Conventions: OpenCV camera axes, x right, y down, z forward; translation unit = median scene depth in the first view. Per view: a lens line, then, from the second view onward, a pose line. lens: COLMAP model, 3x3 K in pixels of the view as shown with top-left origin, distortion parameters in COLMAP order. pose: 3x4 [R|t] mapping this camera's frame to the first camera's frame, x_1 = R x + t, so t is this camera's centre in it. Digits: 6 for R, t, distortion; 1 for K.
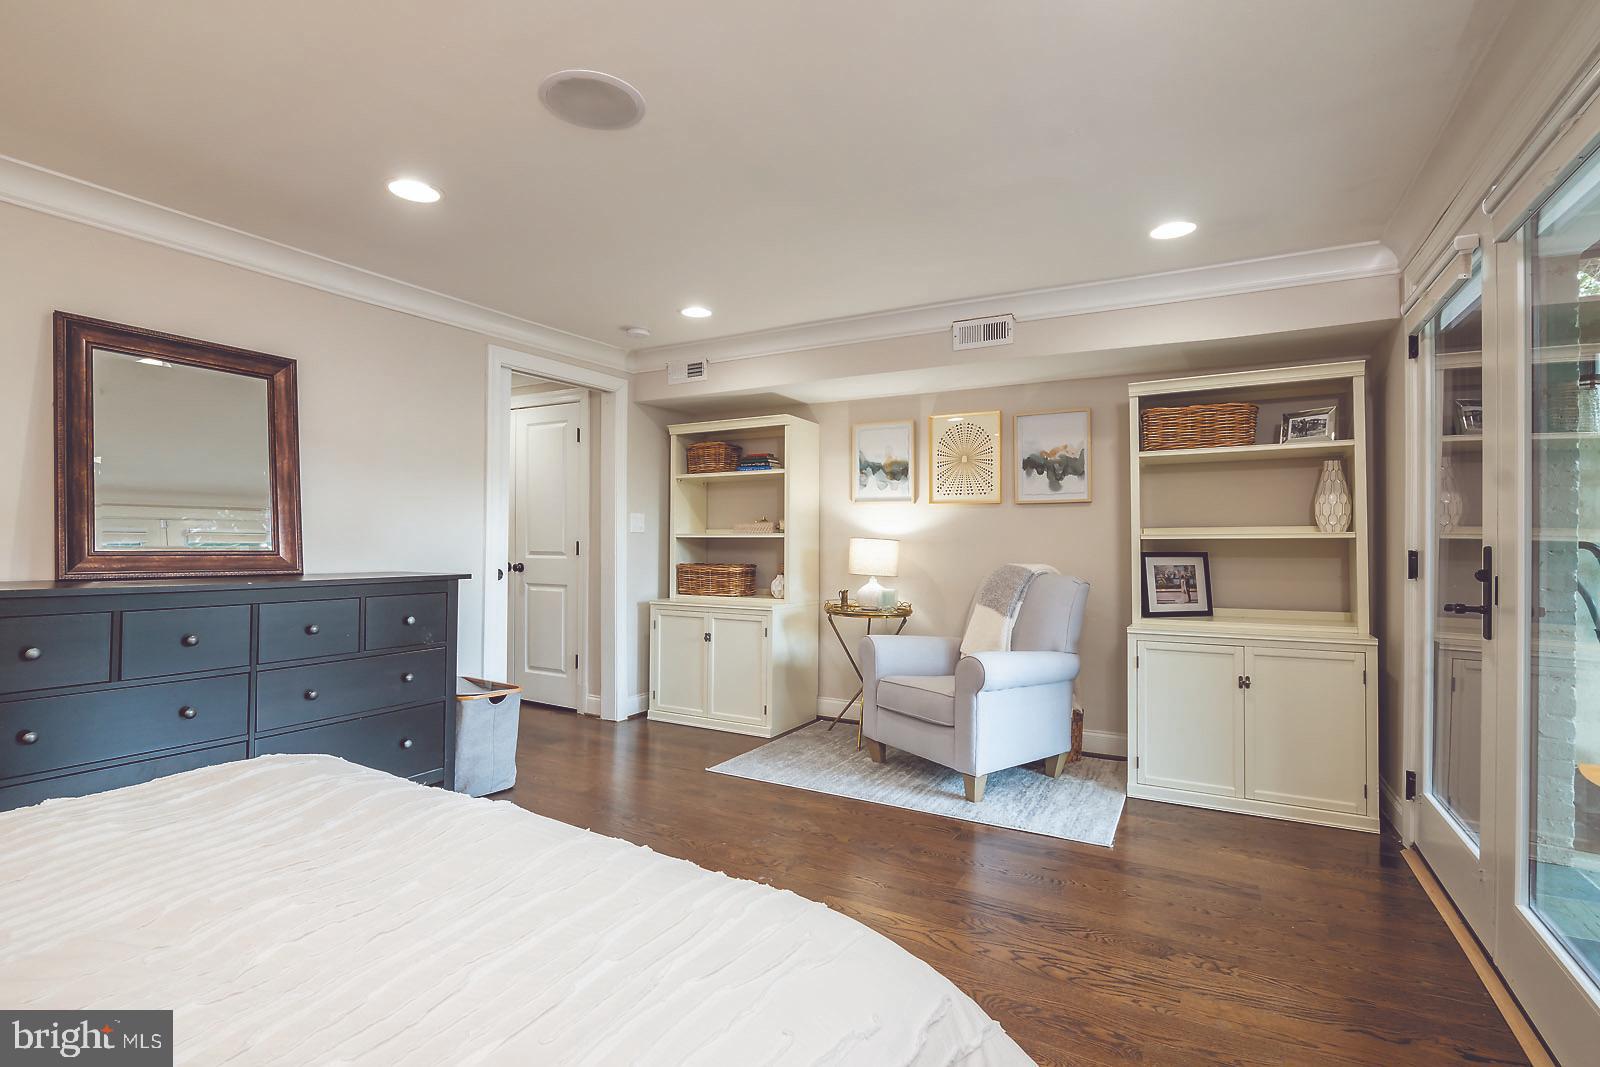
lens RADIAL K [[734.8, 0, 807.3], [0, 734.8, 537.4], [0, 0, 1]] dist [-0.024057, 0.005556]
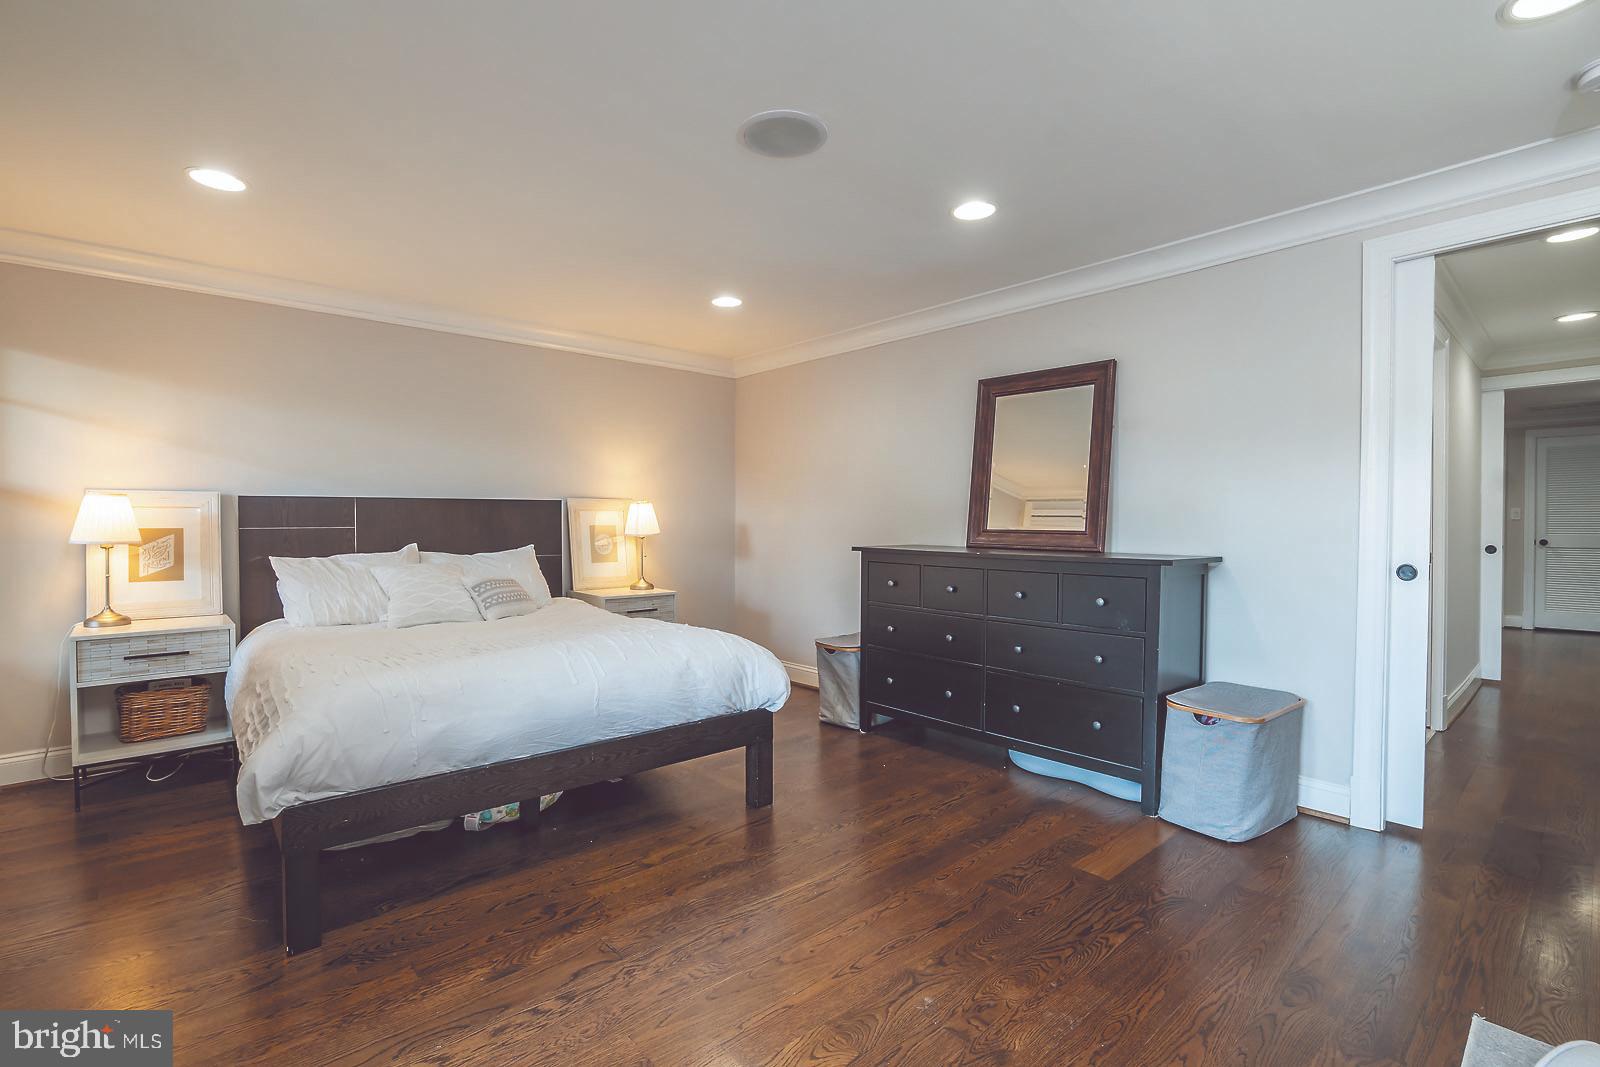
lens RADIAL K [[734.8, 0, 805.0], [0, 734.8, 533.0], [0, 0, 1]] dist [-0.024057, 0.005556]
pose [[-0.327484, 0.013875, -0.944755, 0.531109], [0.002794, 0.999902, 0.013716, 0.004344], [0.944852, 0.001852, -0.327491, 0.962233]]
